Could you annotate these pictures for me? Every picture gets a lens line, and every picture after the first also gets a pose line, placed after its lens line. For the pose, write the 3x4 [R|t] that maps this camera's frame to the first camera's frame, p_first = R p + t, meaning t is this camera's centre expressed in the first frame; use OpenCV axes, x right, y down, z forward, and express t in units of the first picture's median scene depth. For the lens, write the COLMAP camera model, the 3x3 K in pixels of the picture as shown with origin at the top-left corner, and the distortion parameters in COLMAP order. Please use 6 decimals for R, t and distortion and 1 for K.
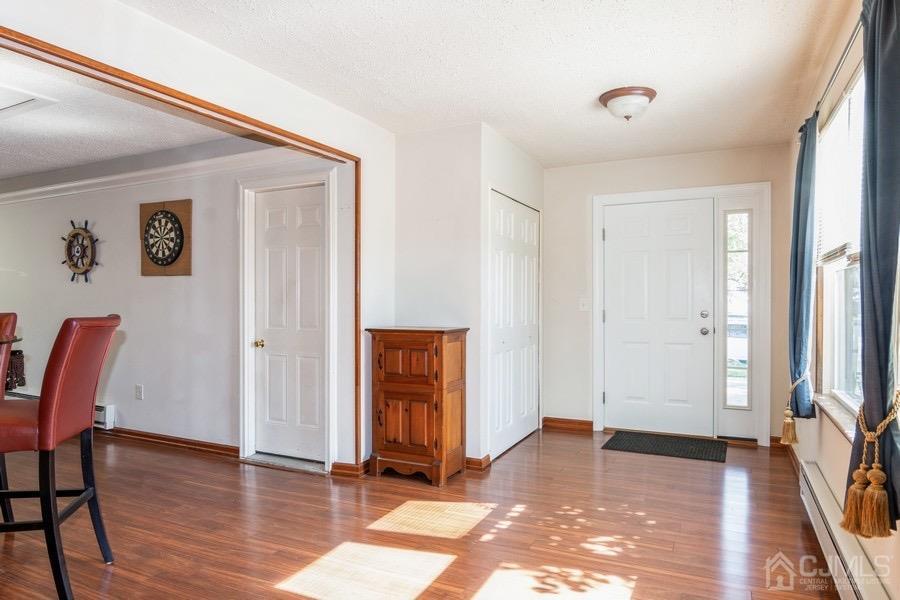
lens RADIAL K [[550.9, 0, 453.3], [0, 550.9, 304.1], [0, 0, 1]] dist [-0.023032, 0.000878]
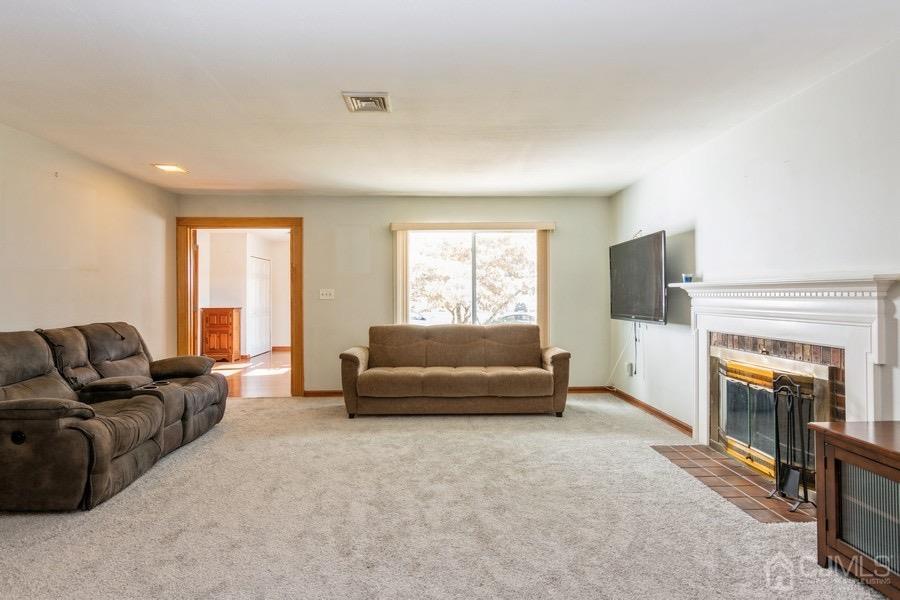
lens RADIAL K [[480.6, 0, 447.4], [0, 480.6, 298.2], [0, 0, 1]] dist [-0.004736, -0.000607]
pose [[0.884070, 0.001144, 0.467353, -0.195614], [-0.000175, 0.999998, -0.002115, 0.001948], [-0.467354, 0.001788, 0.884068, -1.687709]]
